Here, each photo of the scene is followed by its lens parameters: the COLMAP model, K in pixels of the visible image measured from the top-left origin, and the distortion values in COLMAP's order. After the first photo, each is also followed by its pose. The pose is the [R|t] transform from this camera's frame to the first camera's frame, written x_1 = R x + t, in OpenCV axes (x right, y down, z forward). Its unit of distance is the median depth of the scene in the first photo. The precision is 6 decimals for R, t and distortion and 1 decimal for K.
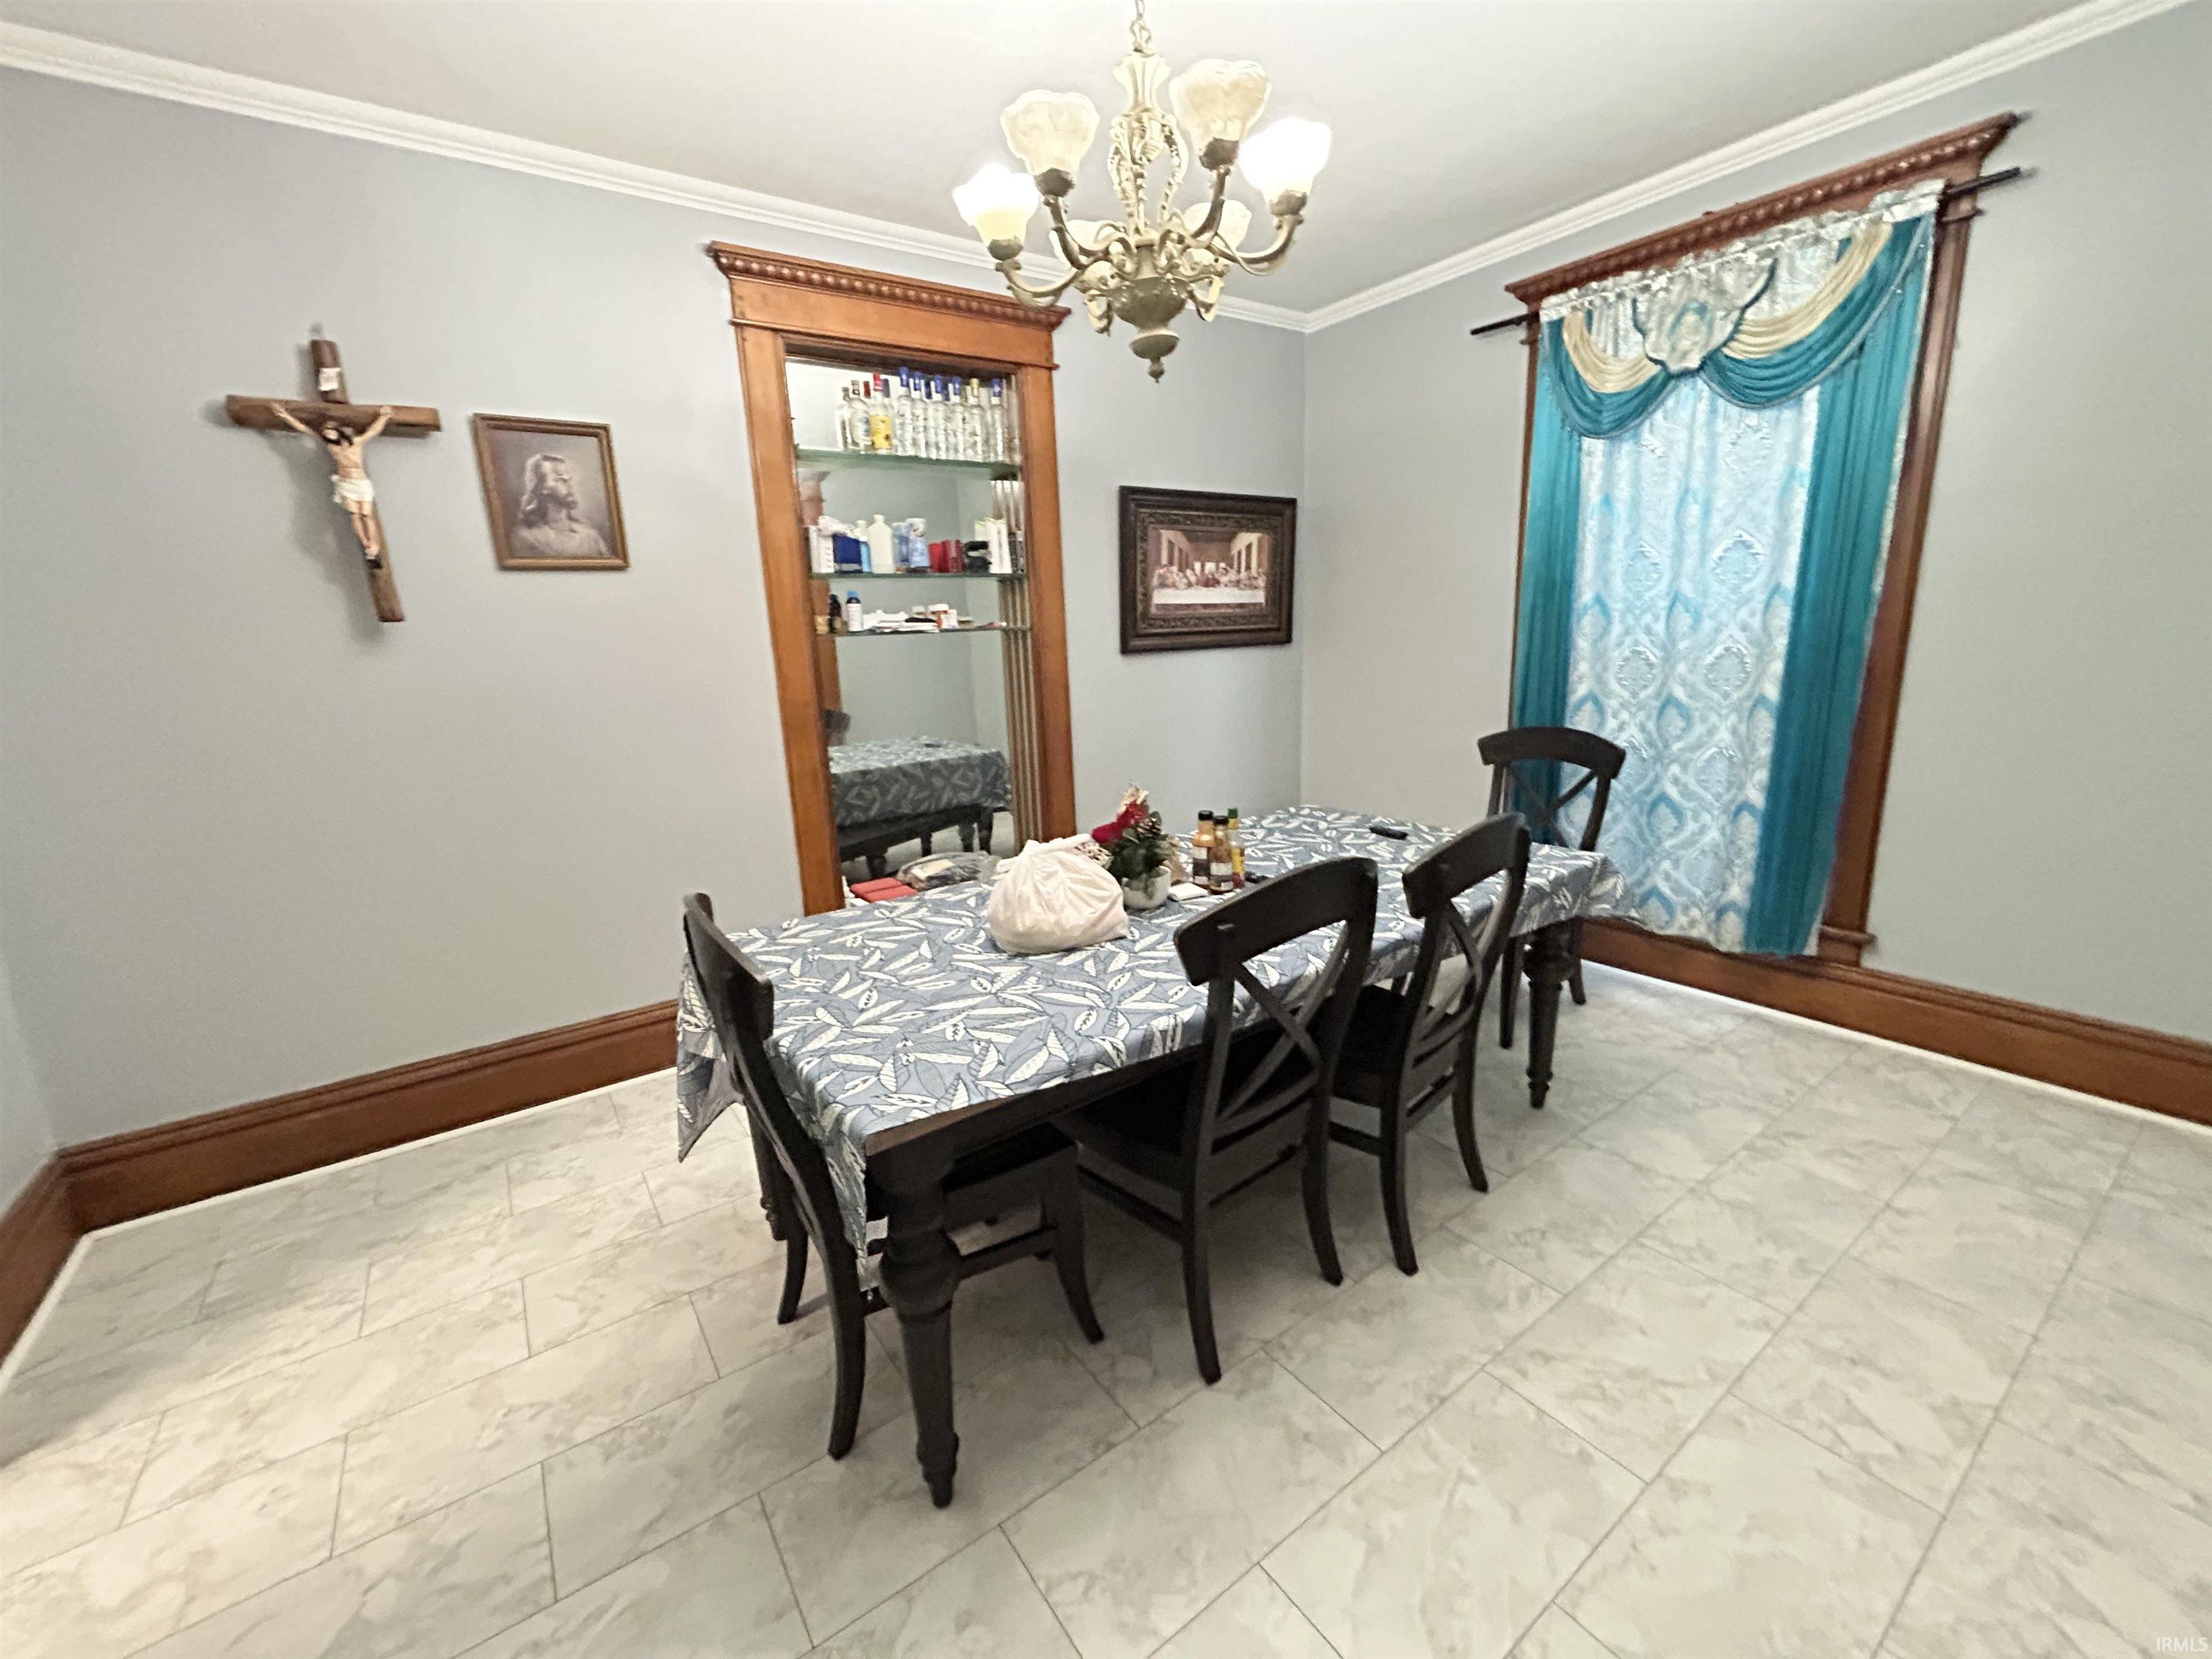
lens RADIAL K [[895.6, 0, 1109.4], [0, 895.6, 830.8], [0, 0, 1]] dist [0.000254, -0.000092]
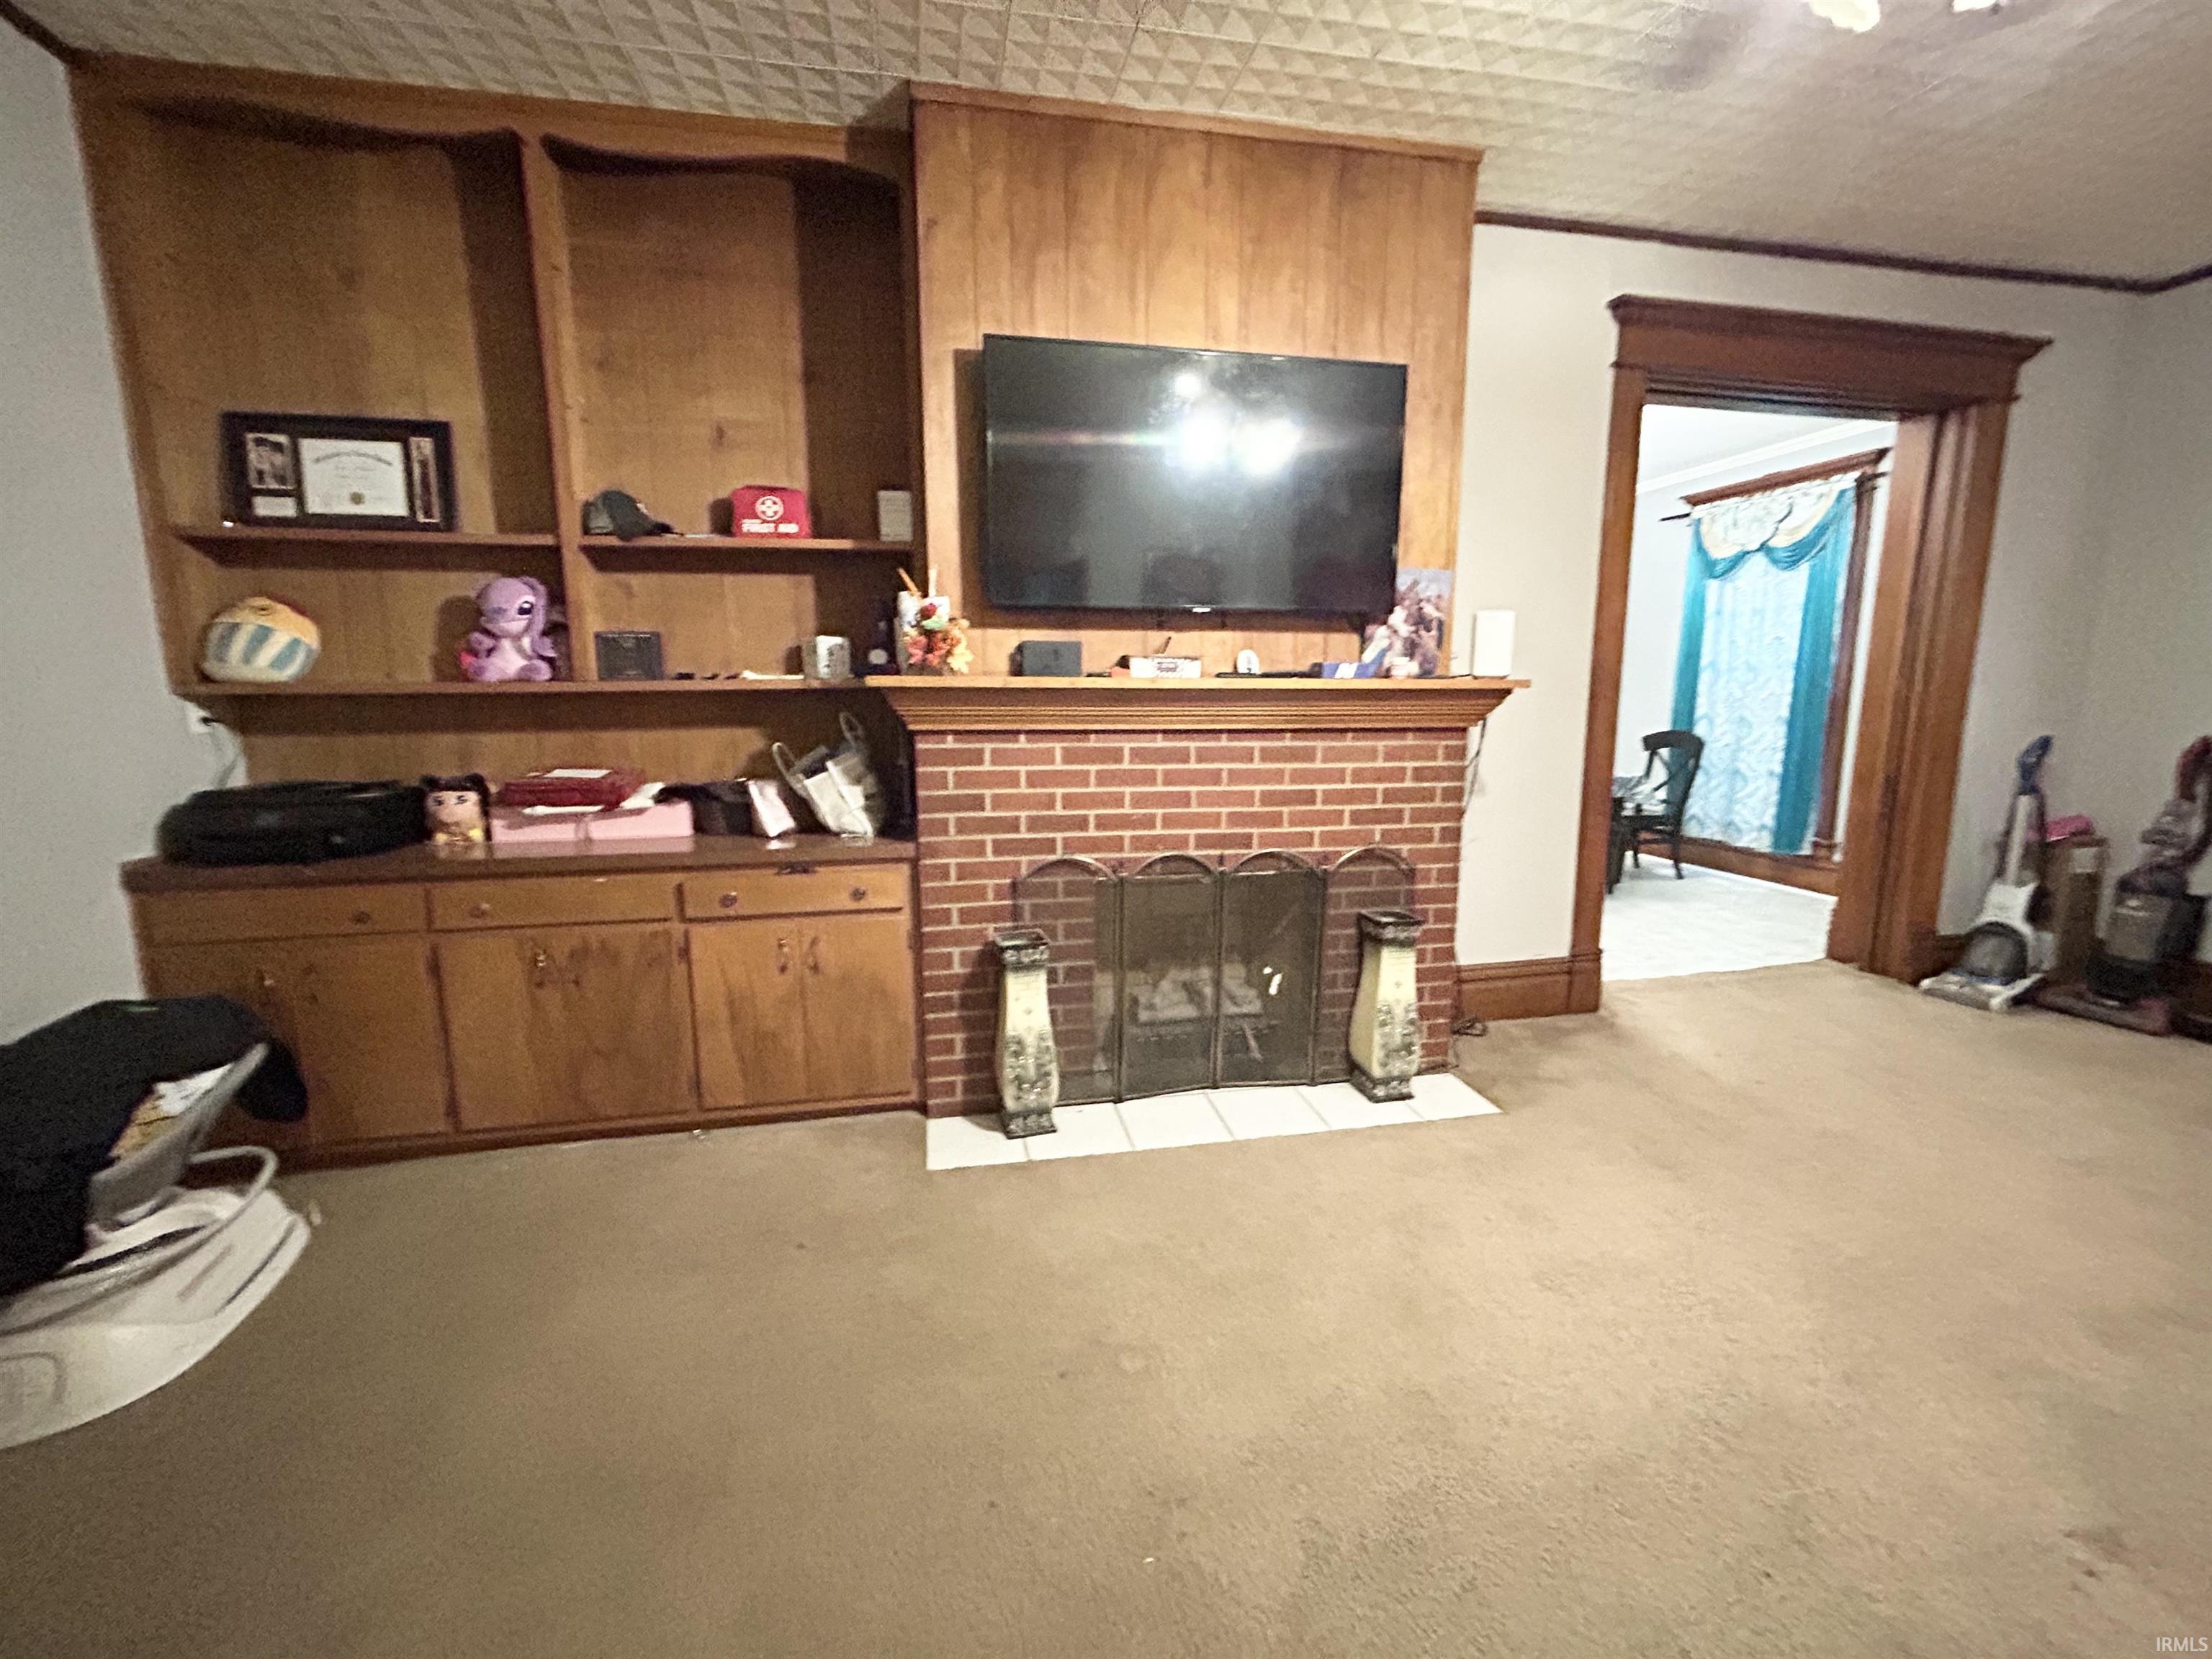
lens RADIAL K [[895.6, 0, 1104.1], [0, 895.6, 825.5], [0, 0, 1]] dist [0.000254, -0.000092]
pose [[0.912171, 0.107400, -0.395487, 0.180382], [-0.134327, 0.990091, -0.040947, 0.347274], [0.387170, 0.090476, 0.917559, -1.262813]]
